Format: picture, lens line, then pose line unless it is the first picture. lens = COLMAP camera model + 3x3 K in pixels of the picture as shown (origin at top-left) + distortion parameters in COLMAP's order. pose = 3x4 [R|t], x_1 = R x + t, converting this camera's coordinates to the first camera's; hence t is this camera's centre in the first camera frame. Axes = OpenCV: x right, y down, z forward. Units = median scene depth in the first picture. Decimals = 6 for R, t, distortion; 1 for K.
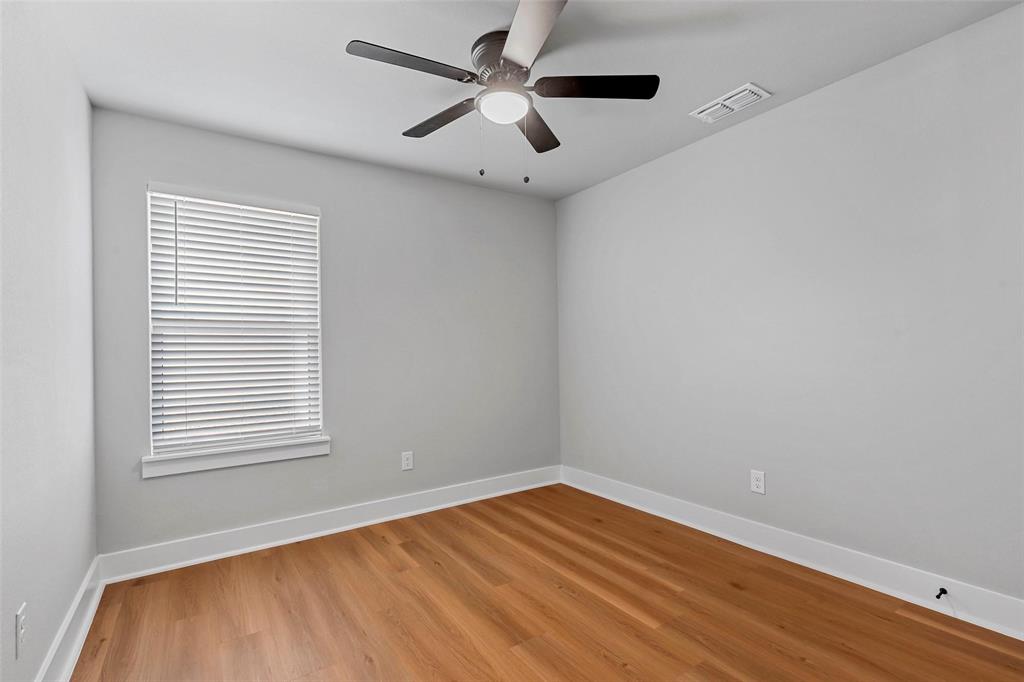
lens RADIAL K [[469.4, 0, 514.8], [0, 469.4, 352.2], [0, 0, 1]] dist [0.001464, 0.000037]
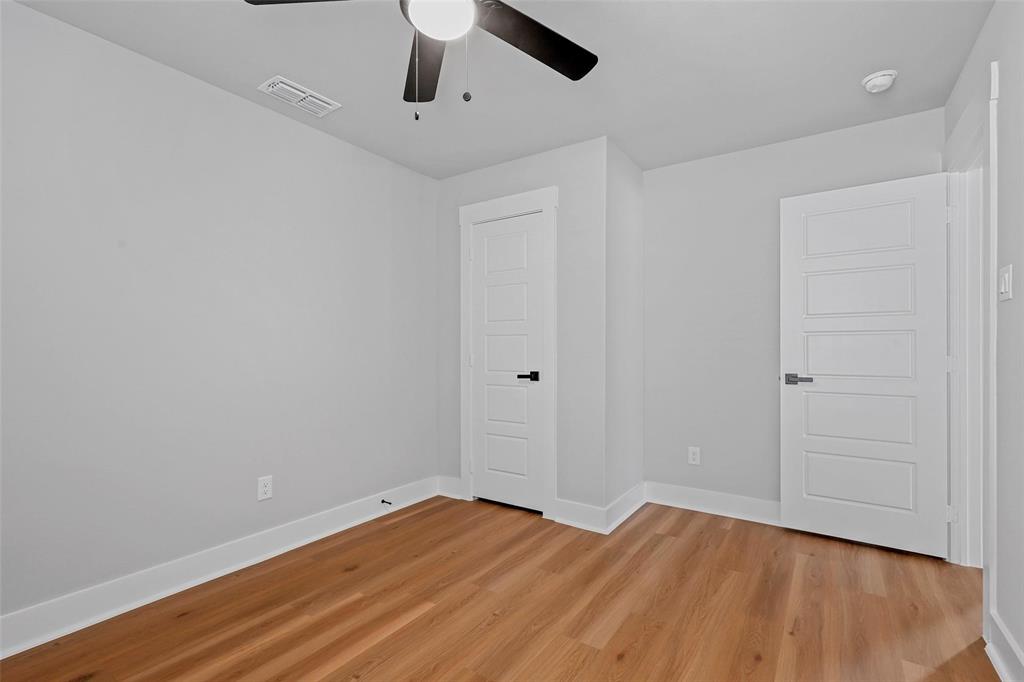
lens RADIAL K [[469.4, 0, 514.8], [0, 469.4, 352.2], [0, 0, 1]] dist [0.001464, 0.000037]
pose [[-0.368237, 0.009874, 0.929679, -0.670437], [0.009991, 0.999928, -0.006663, 0.013544], [-0.929678, 0.006835, -0.368309, 1.049560]]
